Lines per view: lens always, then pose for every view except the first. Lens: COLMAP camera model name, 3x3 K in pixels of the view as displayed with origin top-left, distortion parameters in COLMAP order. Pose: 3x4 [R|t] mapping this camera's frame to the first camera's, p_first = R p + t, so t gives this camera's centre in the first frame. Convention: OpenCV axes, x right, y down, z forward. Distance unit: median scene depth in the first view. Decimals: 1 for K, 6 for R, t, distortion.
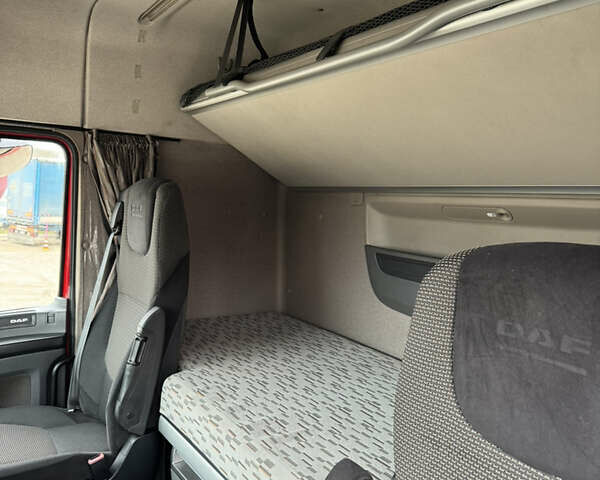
lens RADIAL K [[557.0, 0, 298.9], [0, 557.0, 229.4], [0, 0, 1]] dist [0.145635, -0.328302]
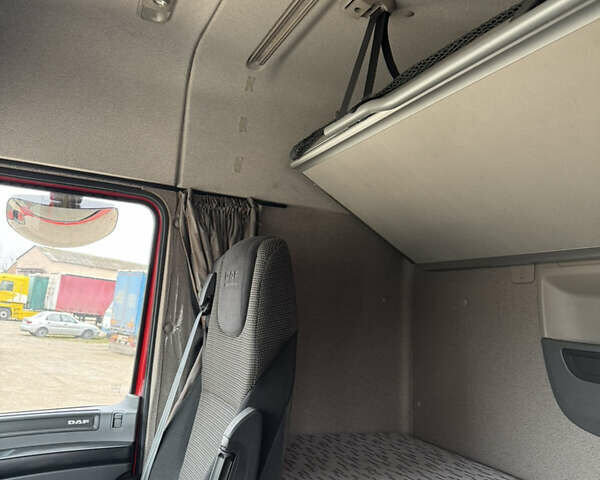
lens RADIAL K [[548.1, 0, 300.0], [0, 548.1, 240.0], [0, 0, 1]] dist [0.147982, -0.301466]
pose [[0.987214, 0.004760, -0.159328, -0.067817], [-0.035974, 0.980419, -0.193607, 0.052226], [0.155287, 0.196864, 0.968055, 0.245902]]
